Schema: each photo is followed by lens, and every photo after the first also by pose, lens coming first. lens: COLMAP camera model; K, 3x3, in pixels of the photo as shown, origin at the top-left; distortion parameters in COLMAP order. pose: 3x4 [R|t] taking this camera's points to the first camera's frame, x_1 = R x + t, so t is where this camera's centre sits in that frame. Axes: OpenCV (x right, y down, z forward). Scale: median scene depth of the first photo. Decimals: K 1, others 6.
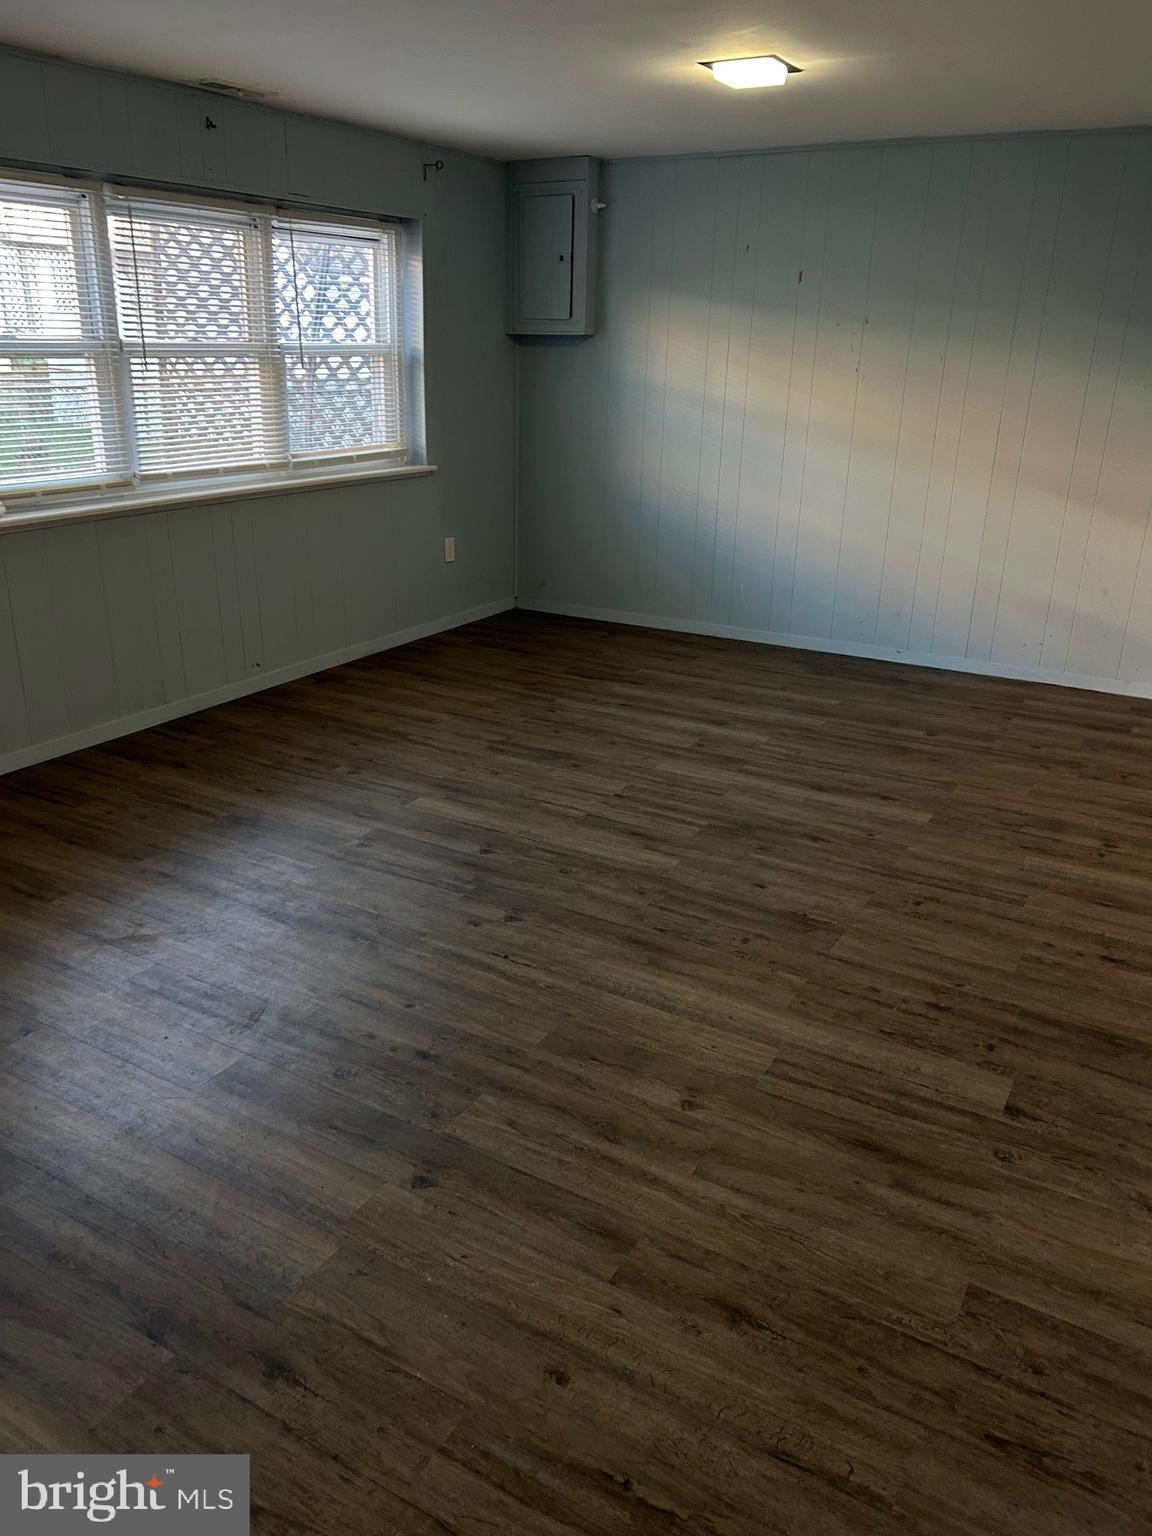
lens RADIAL K [[1152.0, 0, 567.8], [0, 1152.0, 774.3], [0, 0, 1]] dist [0.049710, -0.054770]
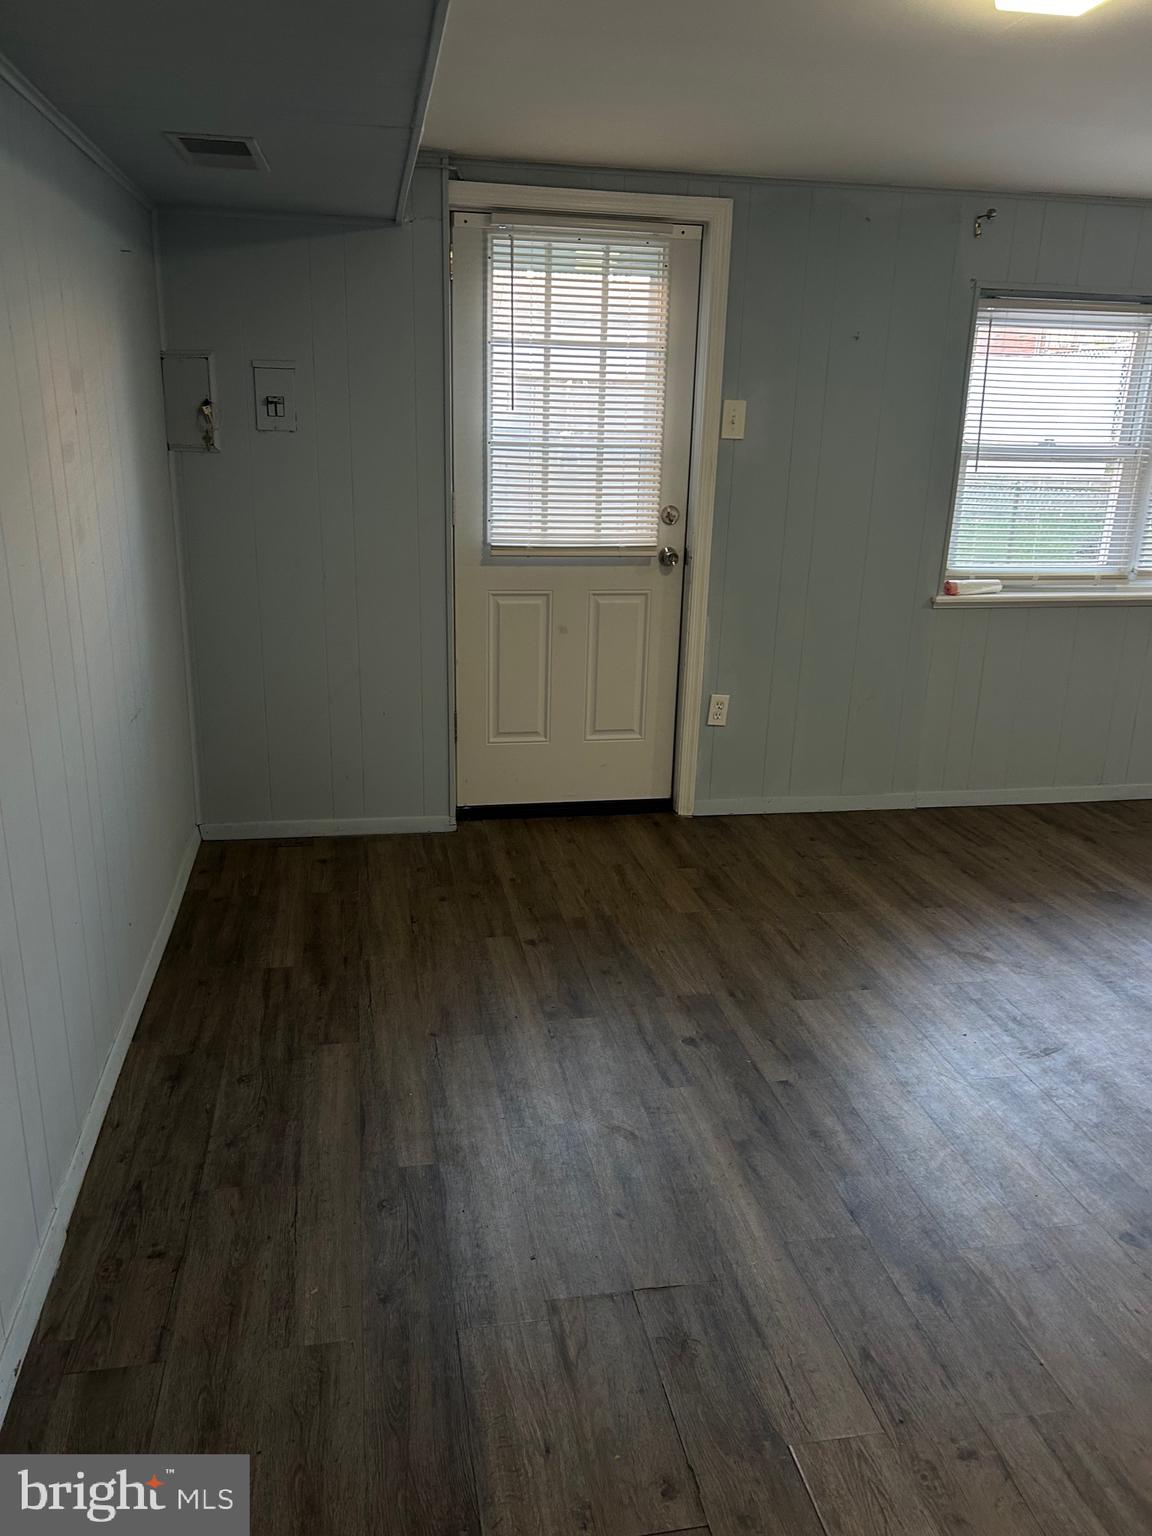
lens RADIAL K [[1152.0, 0, 584.4], [0, 1152.0, 760.9], [0, 0, 1]] dist [0.049710, -0.054770]
pose [[0.668722, 0.206159, -0.714360, 0.133088], [-0.271493, 0.962153, 0.023521, 0.032667], [0.692172, 0.178215, 0.699383, -0.090808]]
